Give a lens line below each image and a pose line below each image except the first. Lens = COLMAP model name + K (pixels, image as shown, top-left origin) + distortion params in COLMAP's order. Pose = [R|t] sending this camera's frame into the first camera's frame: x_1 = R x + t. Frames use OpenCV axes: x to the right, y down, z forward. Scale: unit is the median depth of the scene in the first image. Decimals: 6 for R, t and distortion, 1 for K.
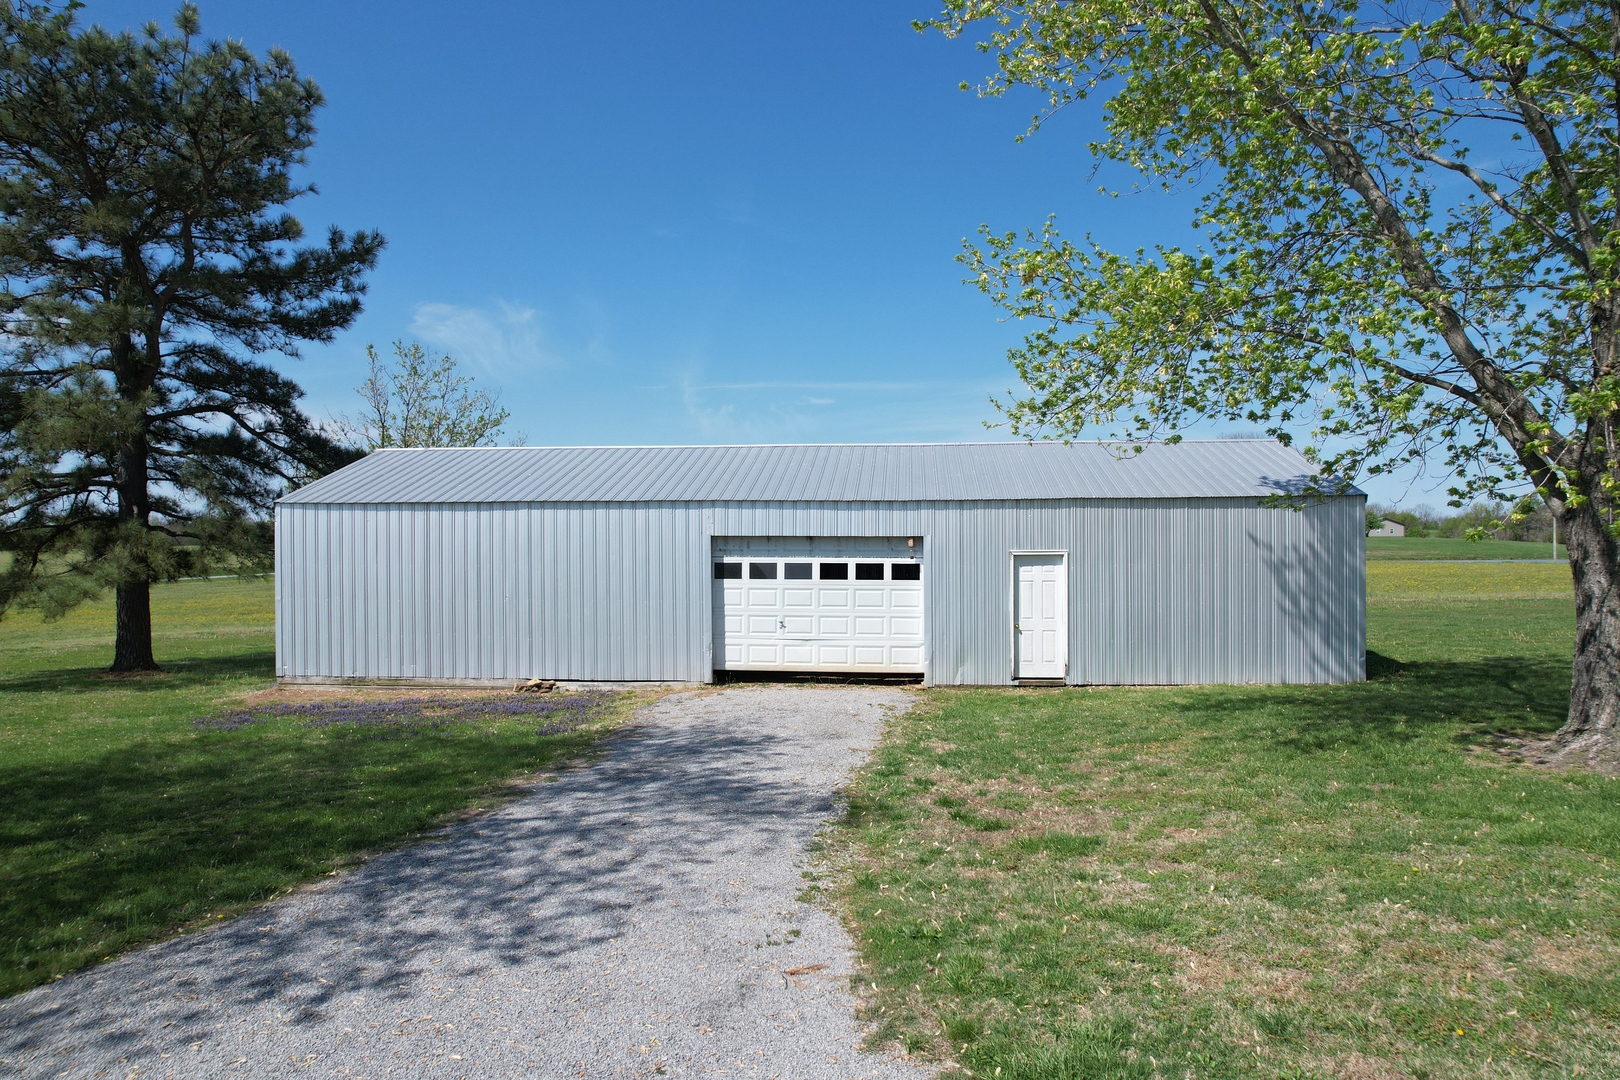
lens RADIAL K [[1056.2, 0, 810.0], [0, 1056.2, 540.0], [0, 0, 1]] dist [-0.032879, 0.000978]
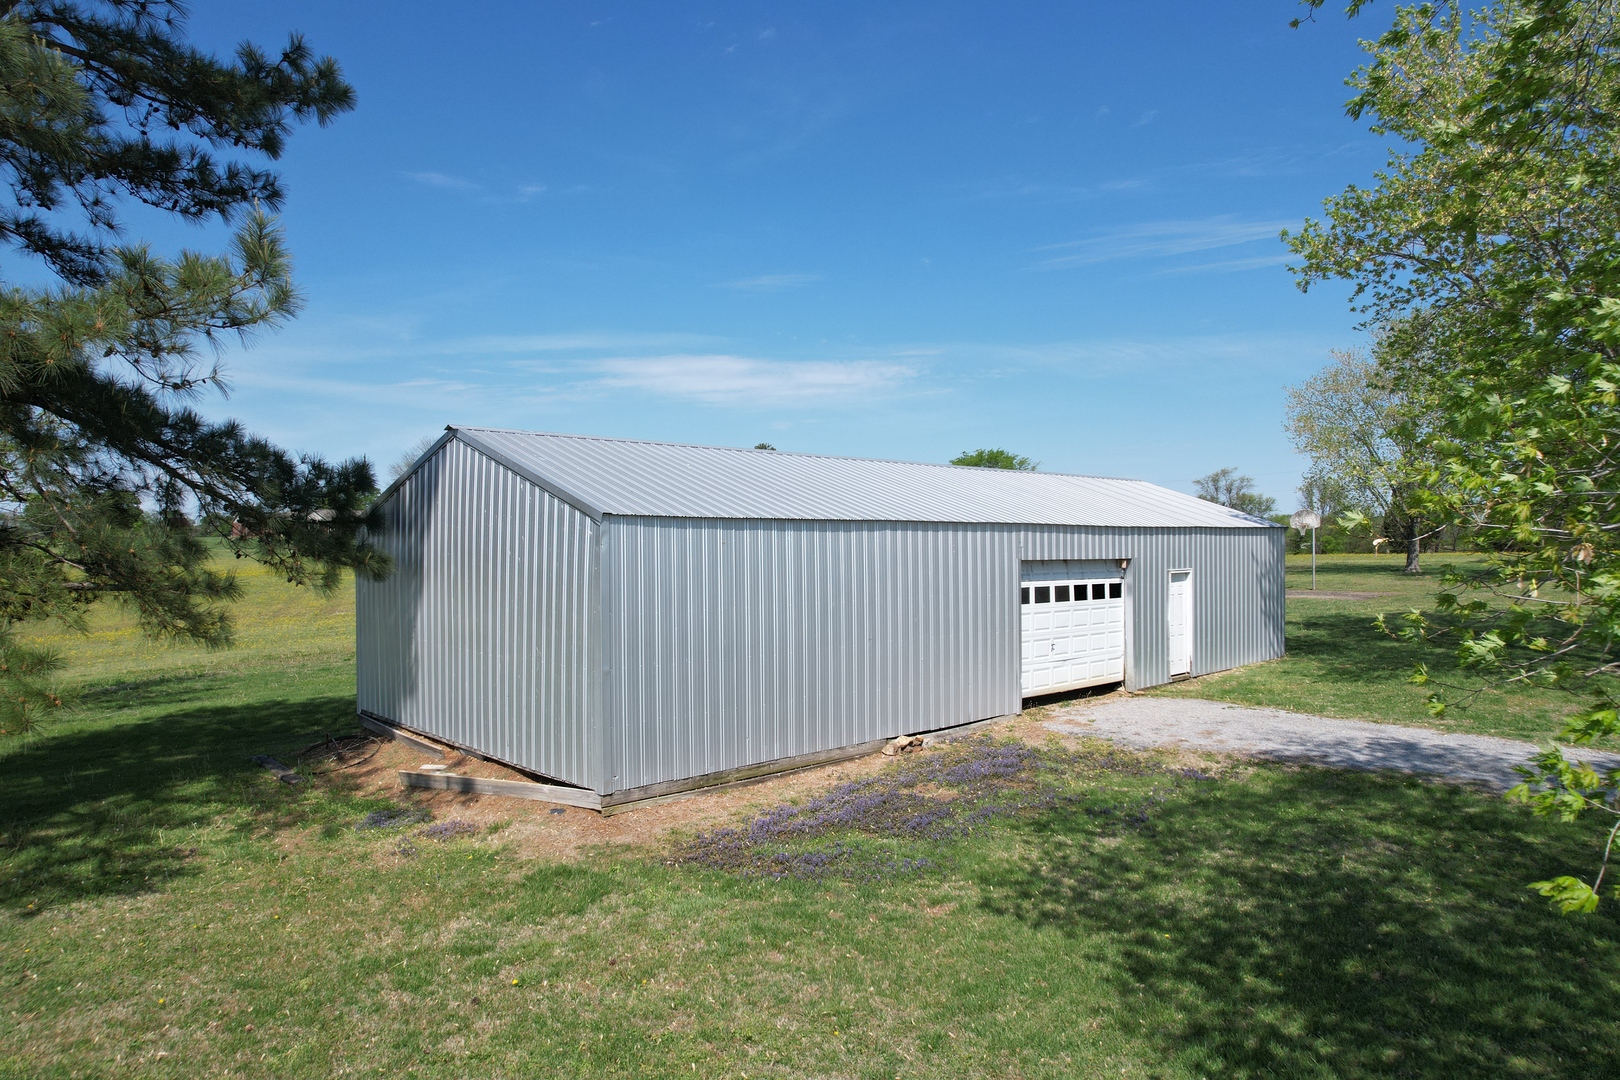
lens RADIAL K [[1056.2, 0, 810.0], [0, 1056.2, 540.0], [0, 0, 1]] dist [-0.032879, 0.000978]
pose [[0.617351, 0.003764, 0.786679, -0.977600], [0.008223, 0.999903, -0.011237, -0.013242], [-0.786645, 0.013406, 0.617260, 0.562966]]
